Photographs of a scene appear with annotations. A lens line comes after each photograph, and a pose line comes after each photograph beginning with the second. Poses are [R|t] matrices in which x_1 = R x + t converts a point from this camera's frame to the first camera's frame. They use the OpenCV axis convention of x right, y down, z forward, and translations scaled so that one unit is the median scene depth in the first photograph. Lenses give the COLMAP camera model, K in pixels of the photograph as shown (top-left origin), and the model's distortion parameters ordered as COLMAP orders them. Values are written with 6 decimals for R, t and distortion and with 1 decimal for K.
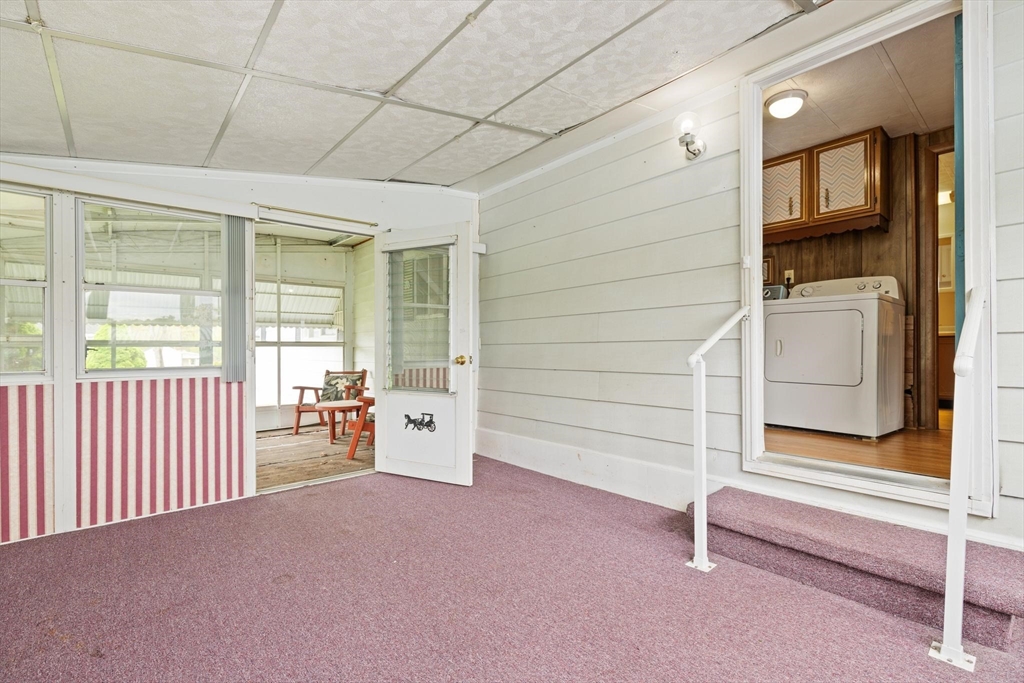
lens RADIAL K [[468.9, 0, 510.8], [0, 468.9, 347.7], [0, 0, 1]] dist [0.000578, 0.000134]
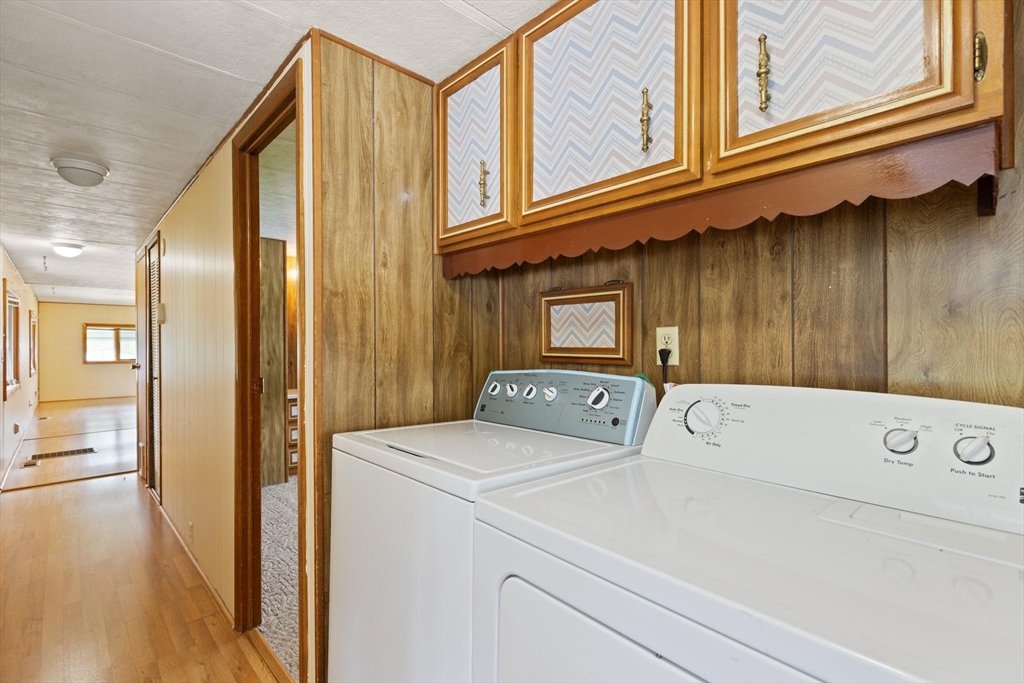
lens RADIAL K [[468.9, 0, 513.5], [0, 468.9, 343.6], [0, 0, 1]] dist [0.000578, 0.000134]
pose [[0.998199, -0.002216, 0.059942, 0.496130], [0.002172, 0.999997, 0.000809, -0.165683], [-0.059943, -0.000677, 0.998202, 0.715396]]
